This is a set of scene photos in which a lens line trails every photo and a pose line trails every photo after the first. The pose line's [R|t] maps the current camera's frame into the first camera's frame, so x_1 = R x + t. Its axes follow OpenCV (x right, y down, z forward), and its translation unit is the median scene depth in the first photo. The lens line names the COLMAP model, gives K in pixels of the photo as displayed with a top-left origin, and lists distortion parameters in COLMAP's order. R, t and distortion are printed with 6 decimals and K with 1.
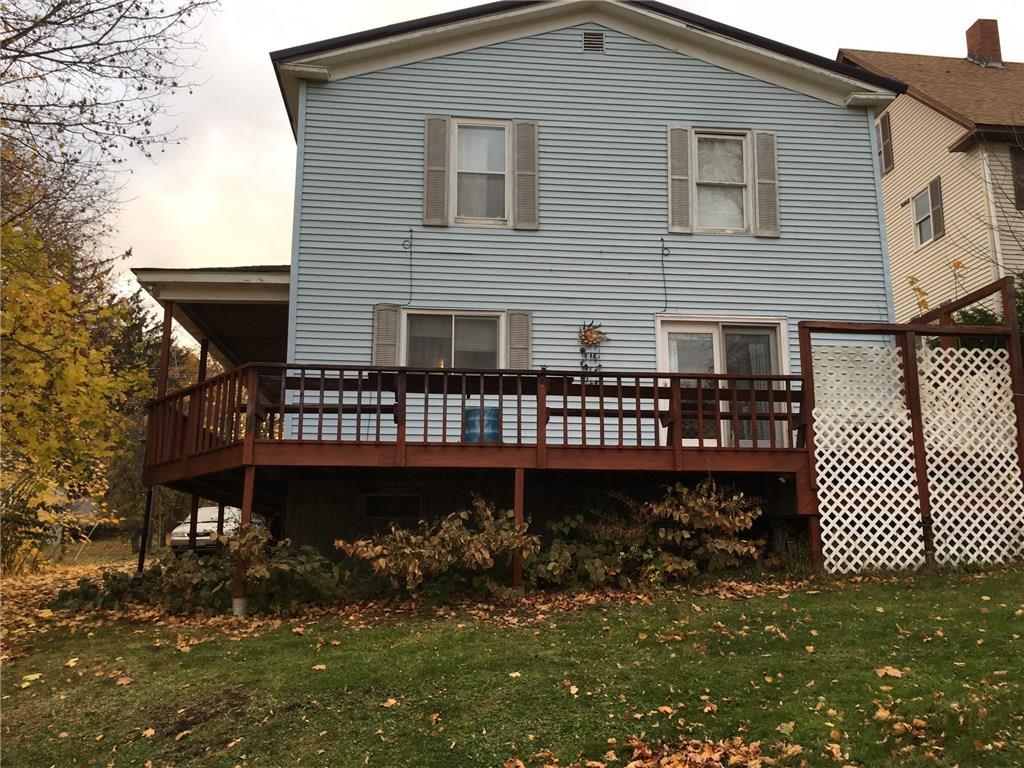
lens RADIAL K [[859.7, 0, 515.0], [0, 859.7, 381.1], [0, 0, 1]] dist [0.051723, -0.036172]
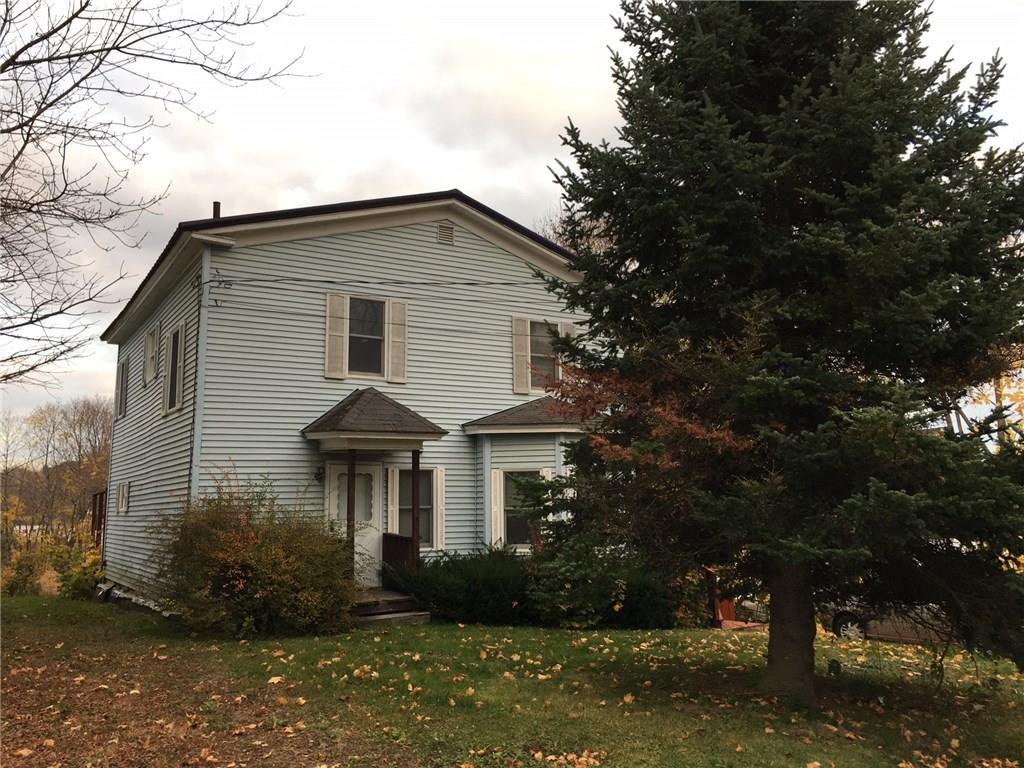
lens RADIAL K [[859.7, 0, 512.2], [0, 859.7, 387.3], [0, 0, 1]] dist [0.051723, -0.036172]
pose [[0.894596, 0.050788, 0.443980, -0.509066], [-0.074680, 0.996540, 0.036480, -0.286902], [-0.440592, -0.065791, 0.895294, -0.286149]]
